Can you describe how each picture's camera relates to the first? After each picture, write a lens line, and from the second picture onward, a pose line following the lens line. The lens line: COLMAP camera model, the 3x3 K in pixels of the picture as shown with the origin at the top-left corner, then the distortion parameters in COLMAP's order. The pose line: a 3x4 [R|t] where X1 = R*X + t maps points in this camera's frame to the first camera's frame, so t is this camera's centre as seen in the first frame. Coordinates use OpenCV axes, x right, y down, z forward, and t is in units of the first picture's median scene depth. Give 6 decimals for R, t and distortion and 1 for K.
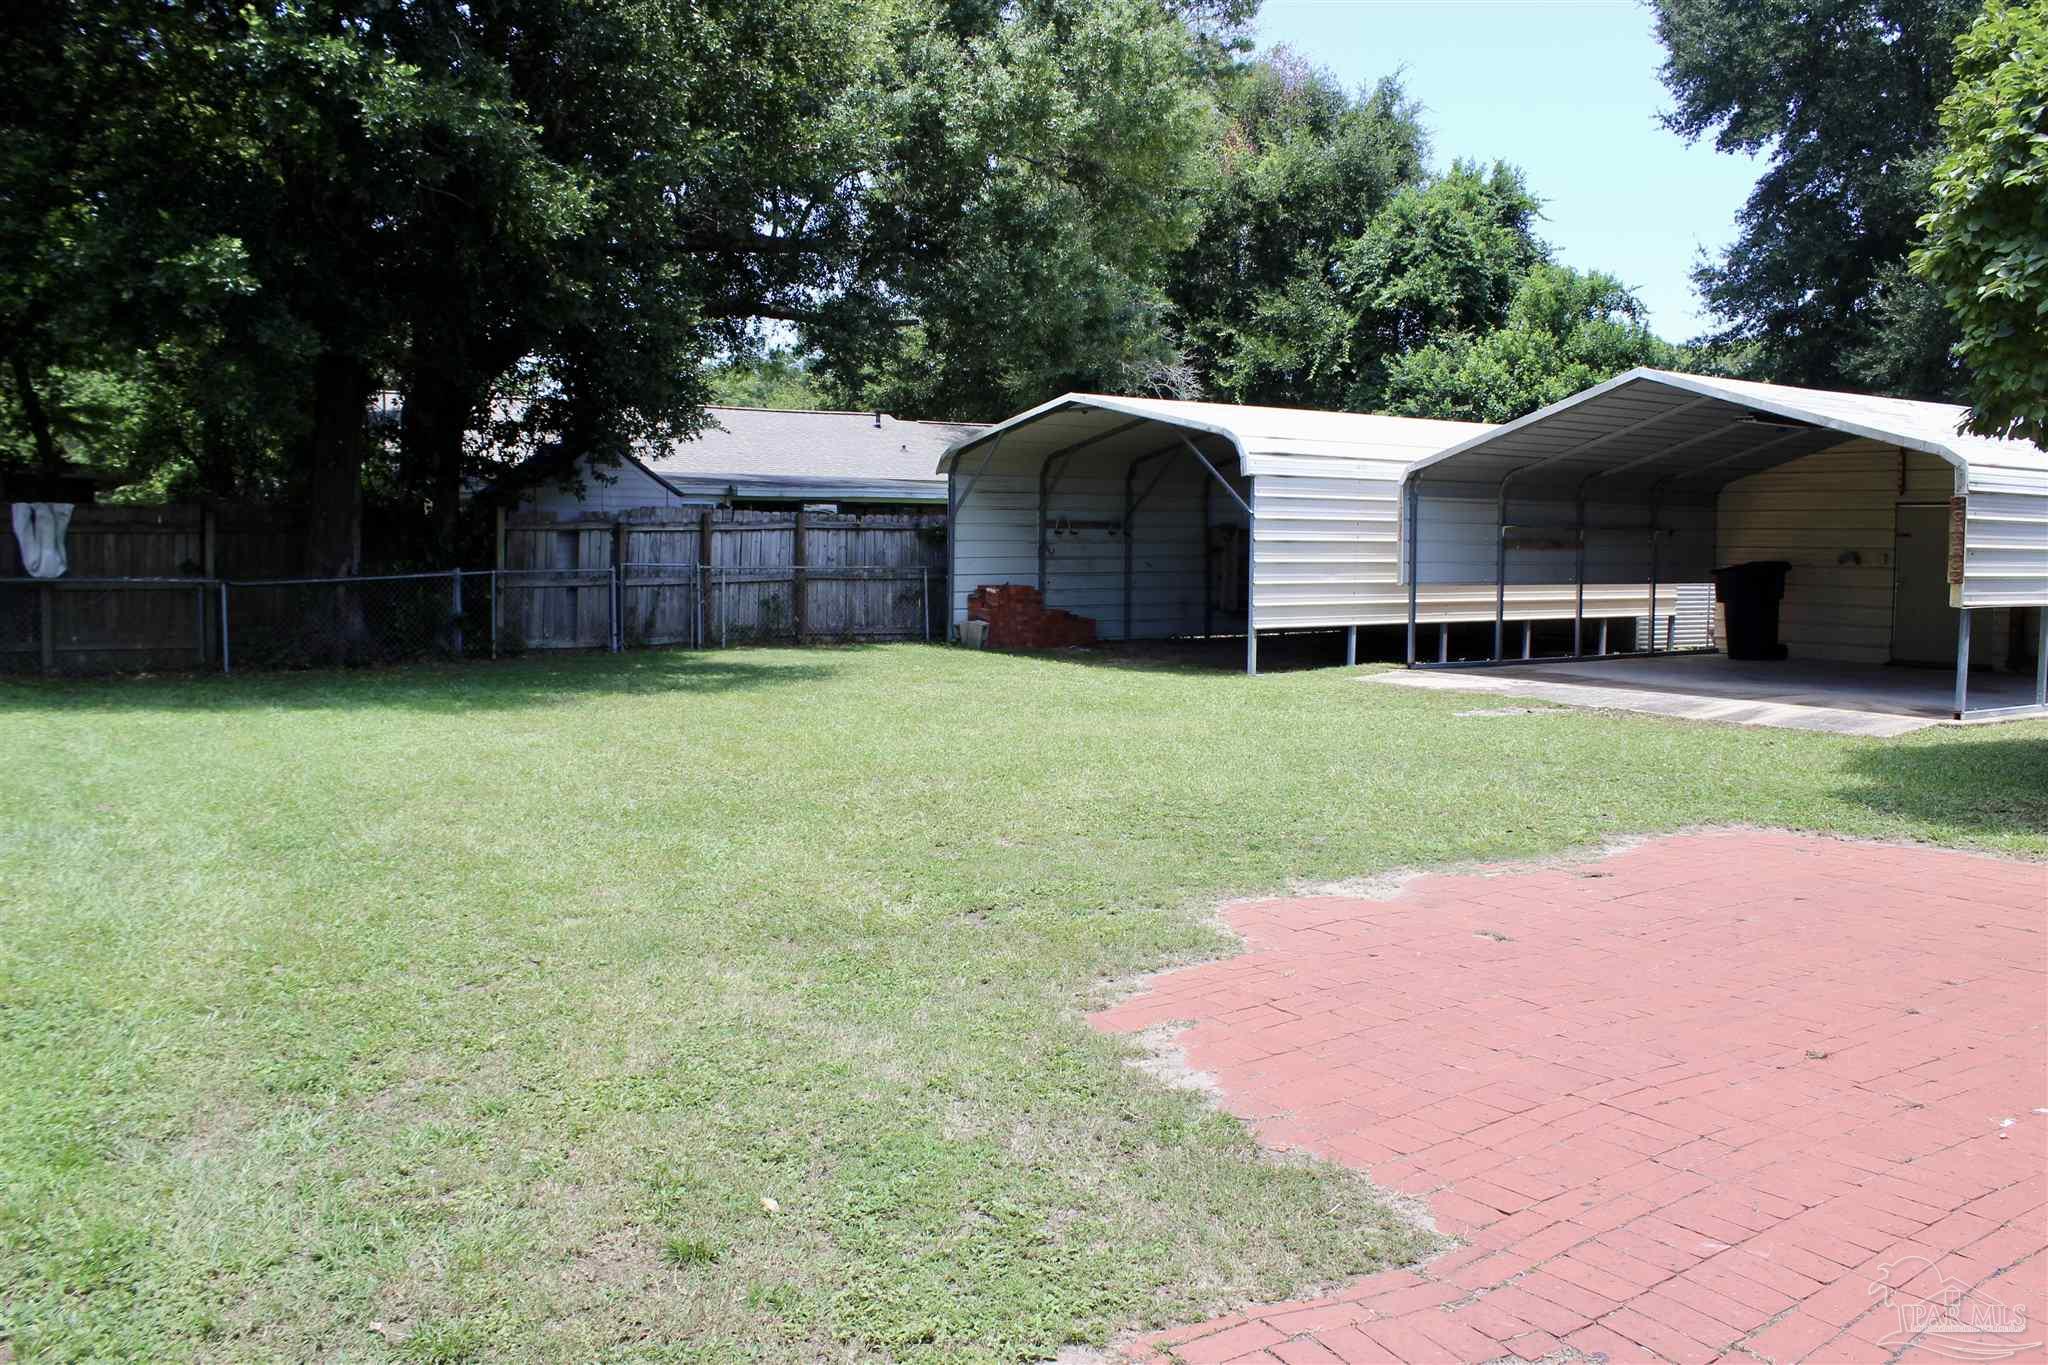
lens RADIAL K [[1694.4, 0, 1043.0], [0, 1694.4, 653.7], [0, 0, 1]] dist [-0.168856, 0.138545]
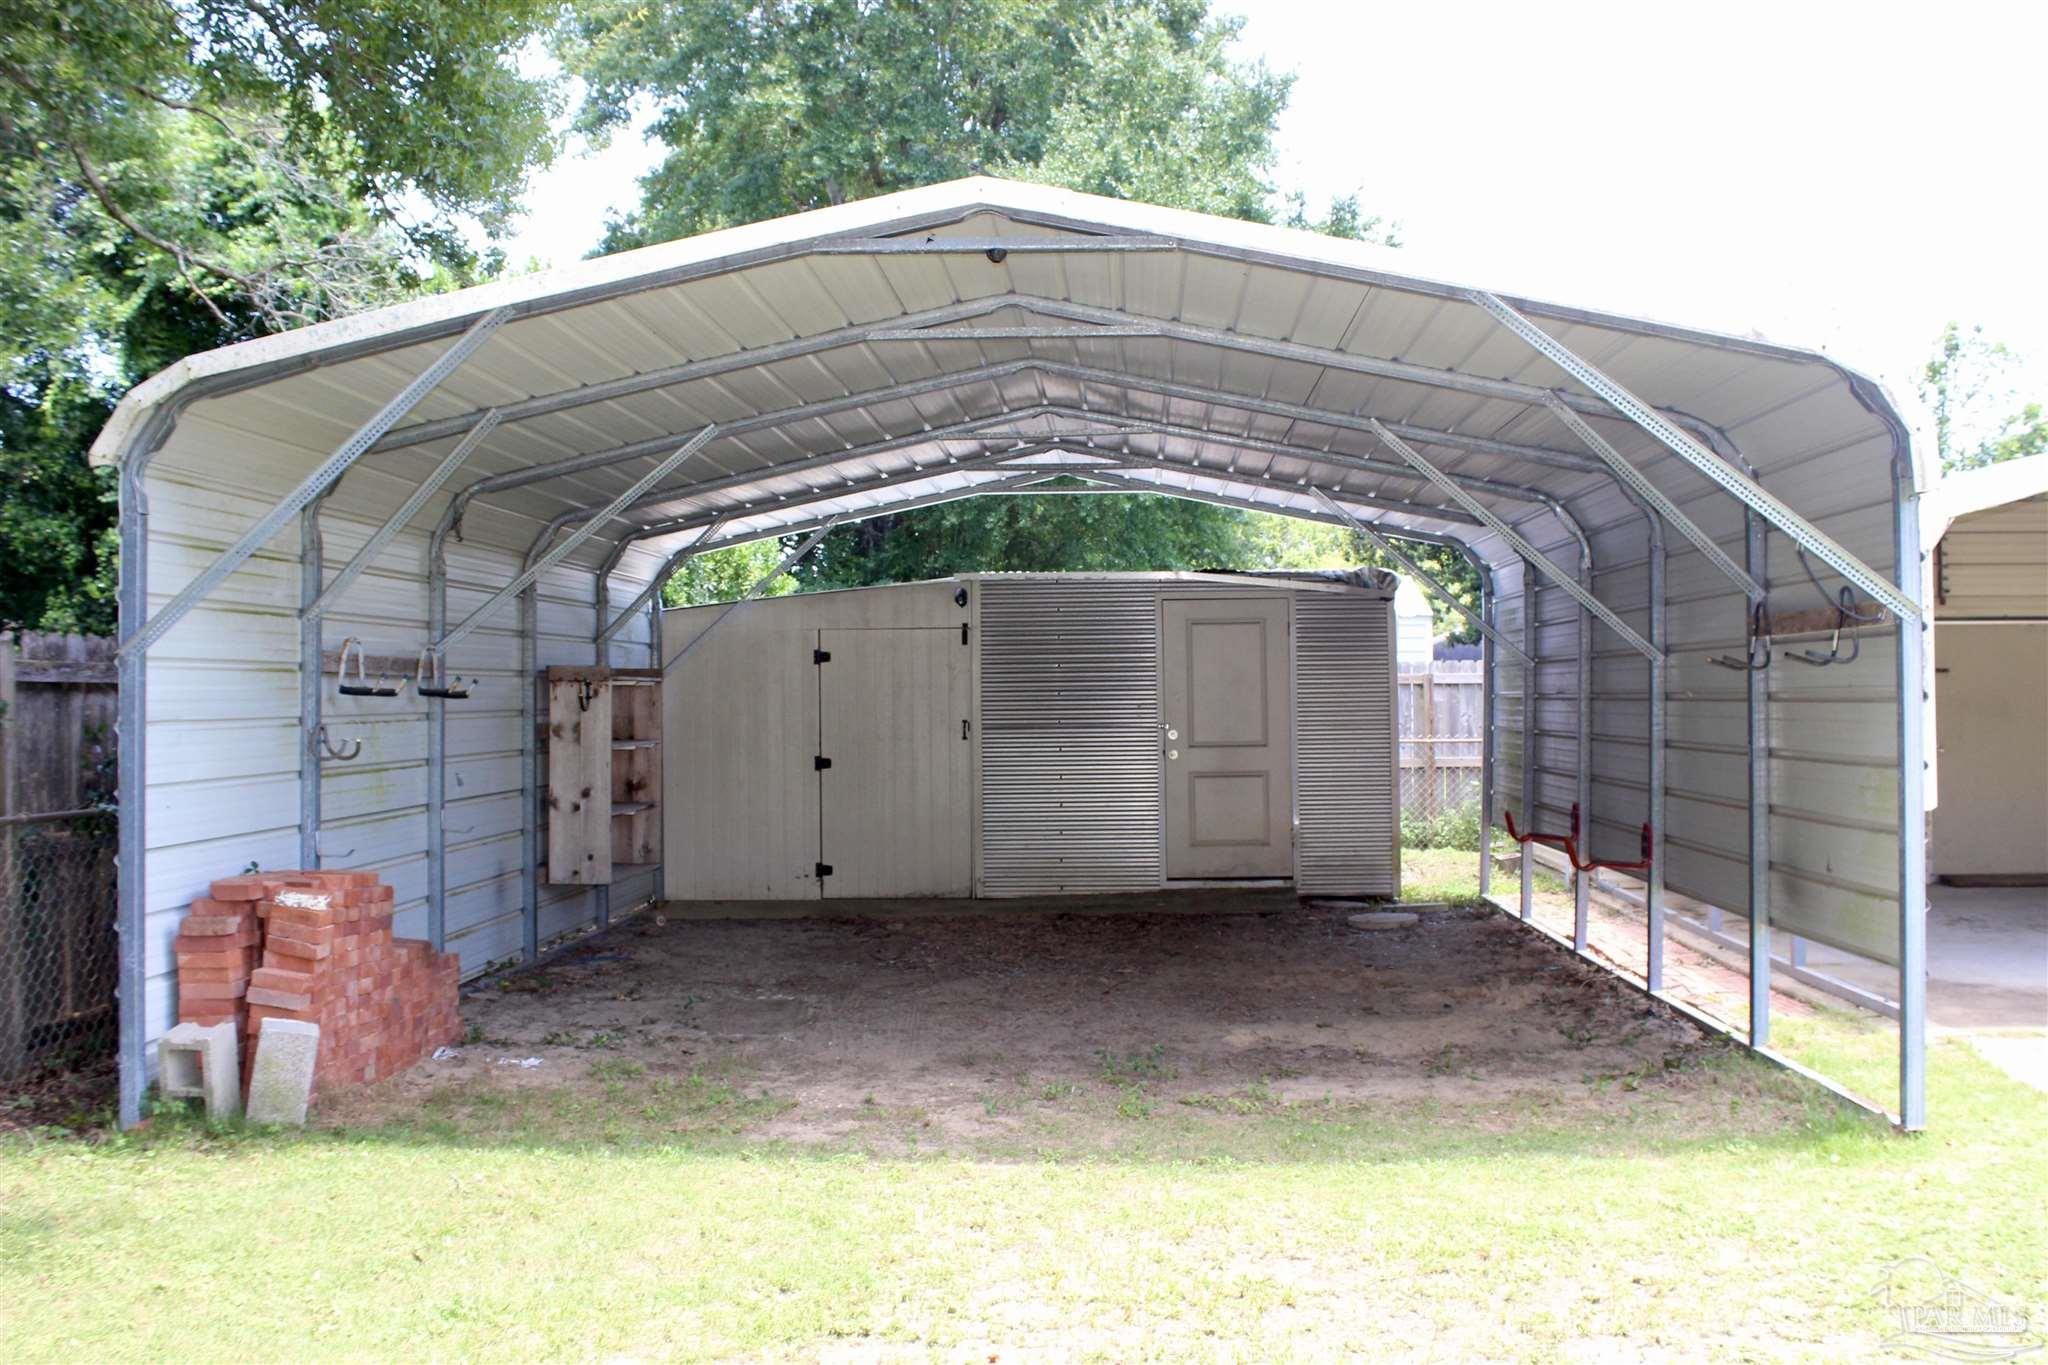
lens RADIAL K [[1892.2, 0, 1024.0], [0, 1892.2, 682.5], [0, 0, 1]] dist [-0.080635, -0.002567]
pose [[0.609260, -0.006690, 0.792942, -0.211062], [0.068978, 0.996621, -0.044591, -0.054299], [-0.789965, 0.081863, 0.607663, 0.758692]]
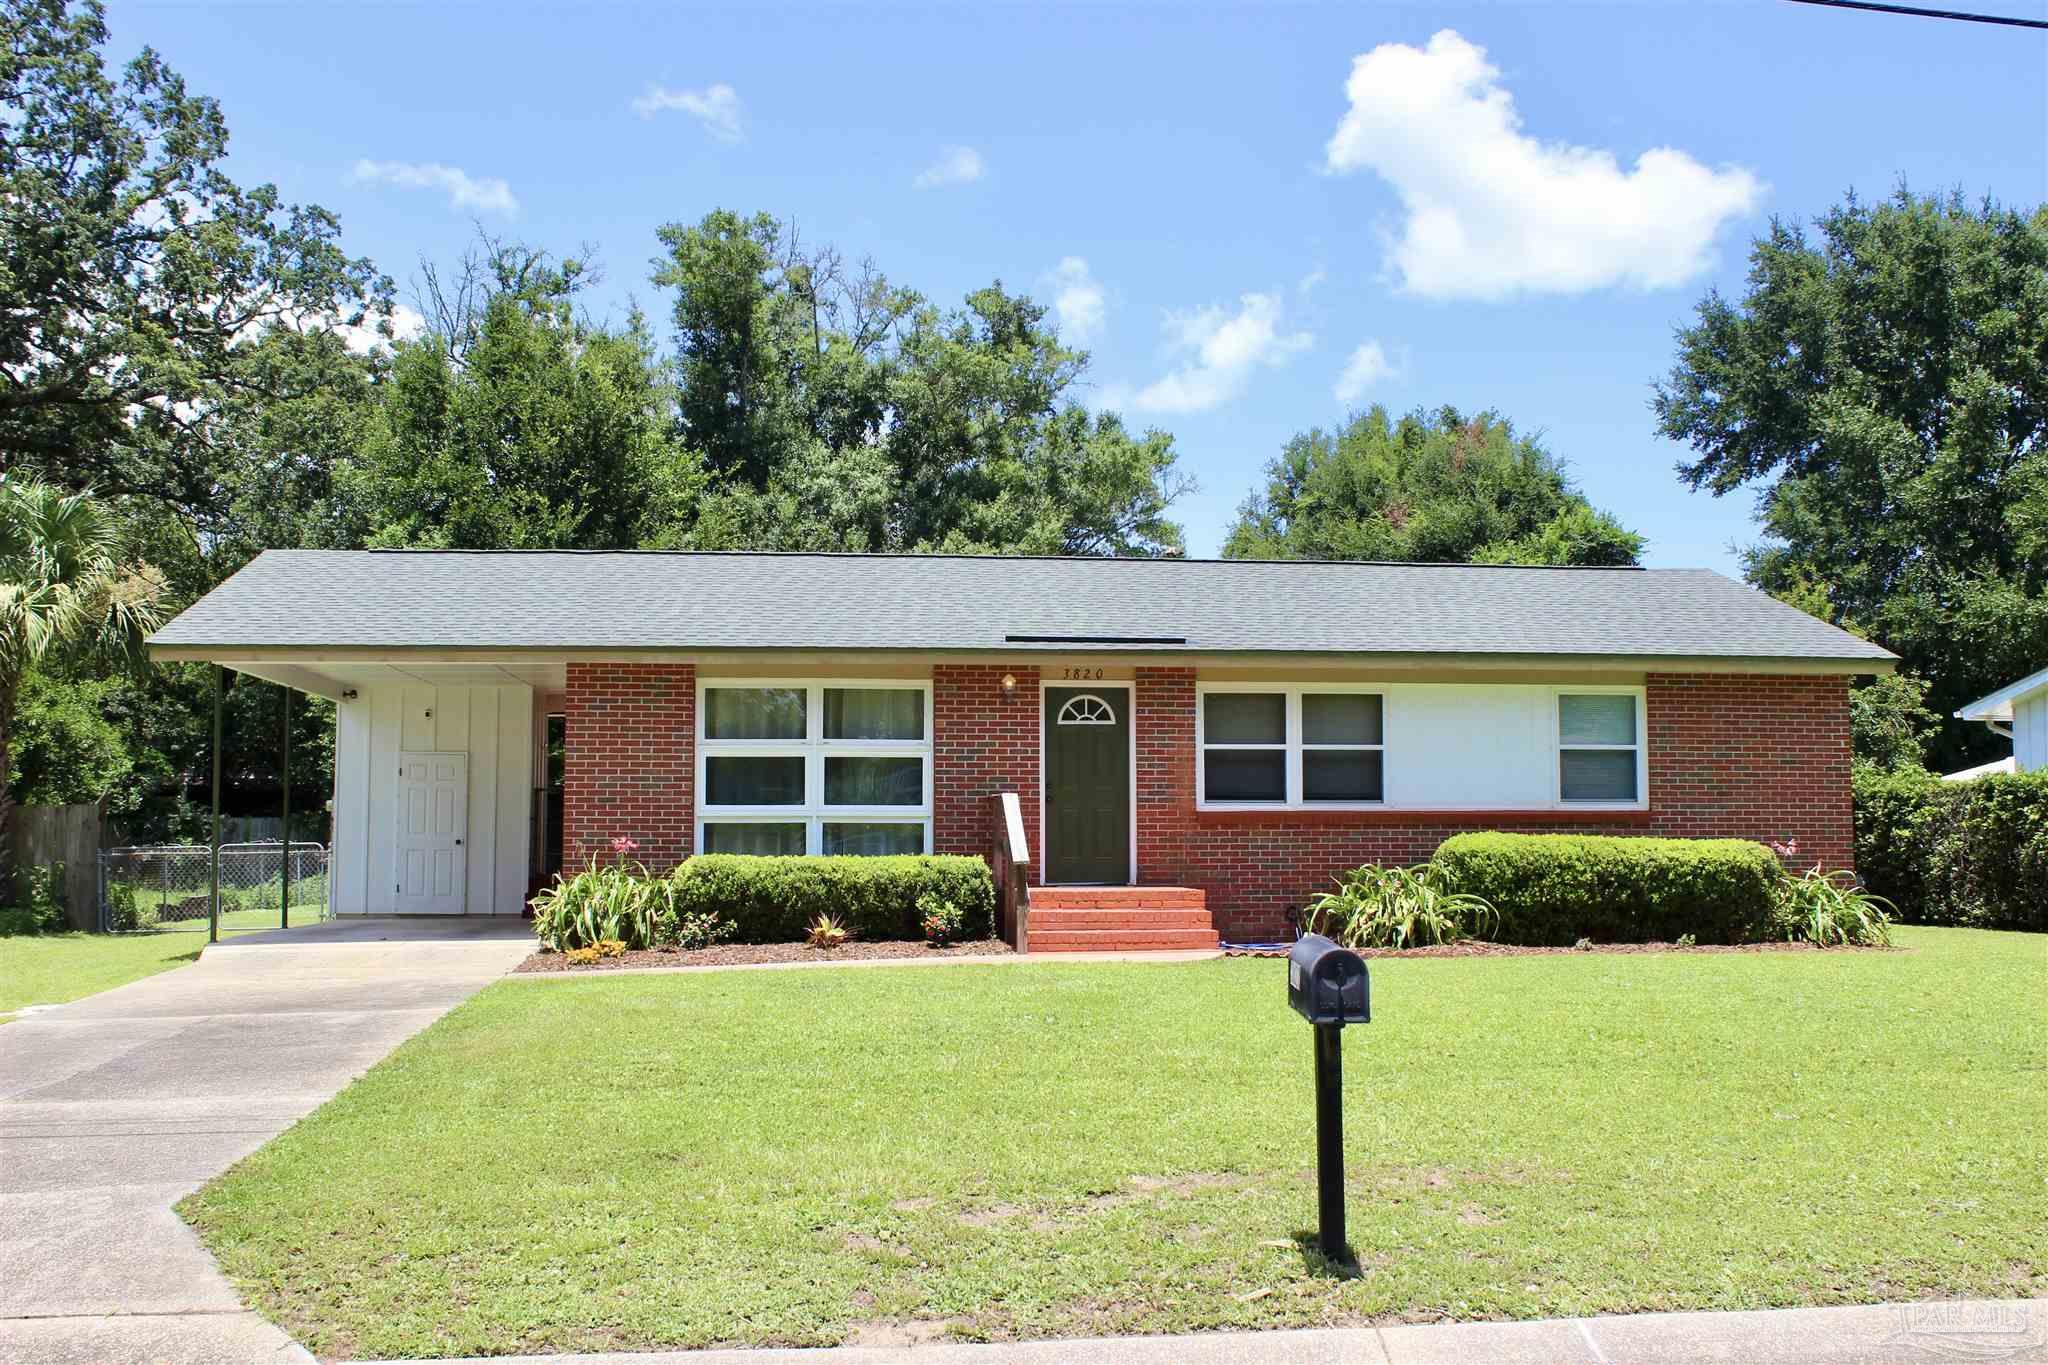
lens RADIAL K [[2101.4, 0, 1024.0], [0, 2101.4, 682.5], [0, 0, 1]] dist [-0.107402, 0.016352]
pose [[0.885179, -0.046675, -0.462904, 1.130591], [-0.021838, 0.989690, -0.141551, 0.086470], [0.464738, 0.135407, 0.875034, -0.911983]]
